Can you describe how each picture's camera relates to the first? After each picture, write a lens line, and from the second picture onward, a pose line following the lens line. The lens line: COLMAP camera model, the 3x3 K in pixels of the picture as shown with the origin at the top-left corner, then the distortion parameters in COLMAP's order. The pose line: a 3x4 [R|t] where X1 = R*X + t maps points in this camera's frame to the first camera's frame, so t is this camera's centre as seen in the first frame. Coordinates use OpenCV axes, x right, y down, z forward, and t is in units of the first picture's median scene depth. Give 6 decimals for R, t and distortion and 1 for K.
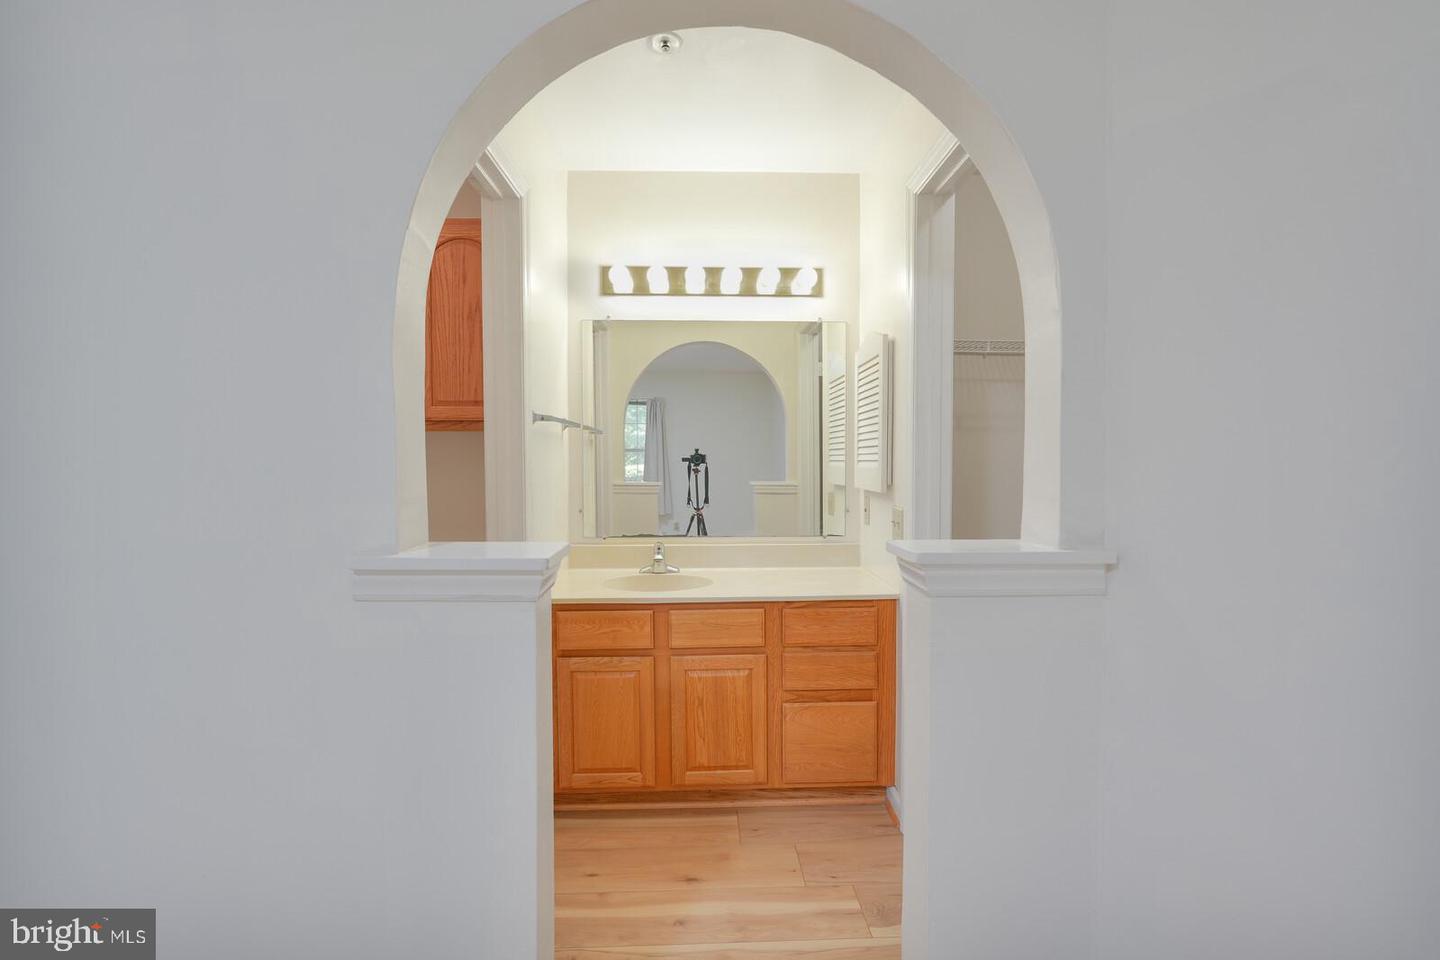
lens RADIAL K [[649.8, 0, 727.0], [0, 649.8, 486.9], [0, 0, 1]] dist [-0.014908, 0.007359]
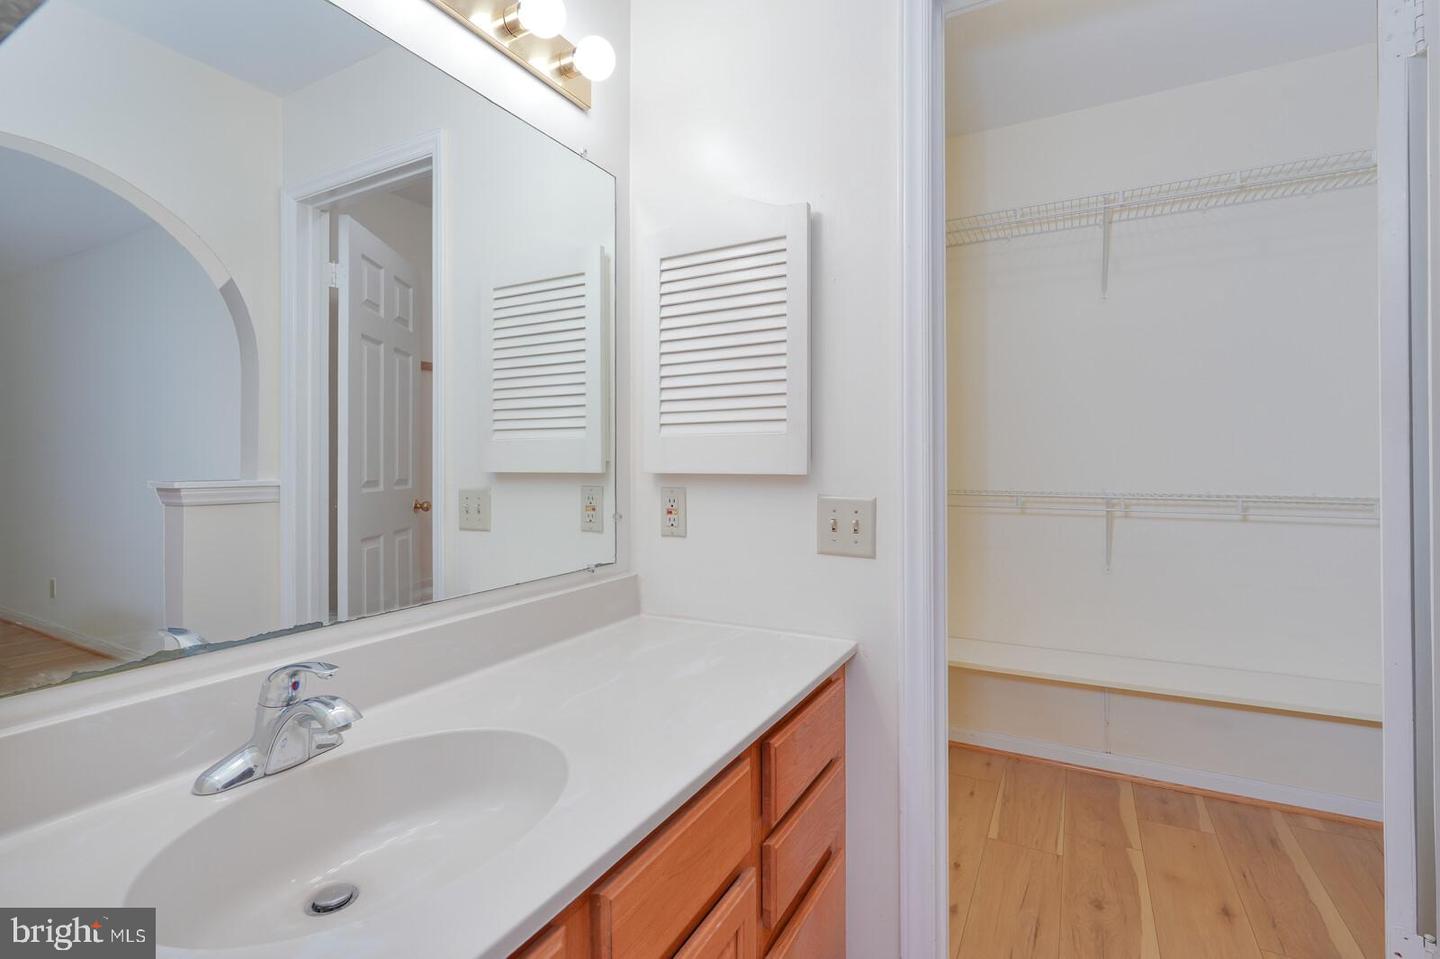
lens RADIAL K [[649.8, 0, 712.3], [0, 649.8, 475.8], [0, 0, 1]] dist [-0.014908, 0.007359]
pose [[0.512940, 0.005408, 0.858407, -0.257910], [0.028316, 0.999329, -0.023216, 0.018333], [-0.857957, 0.036215, 0.512443, 0.675666]]
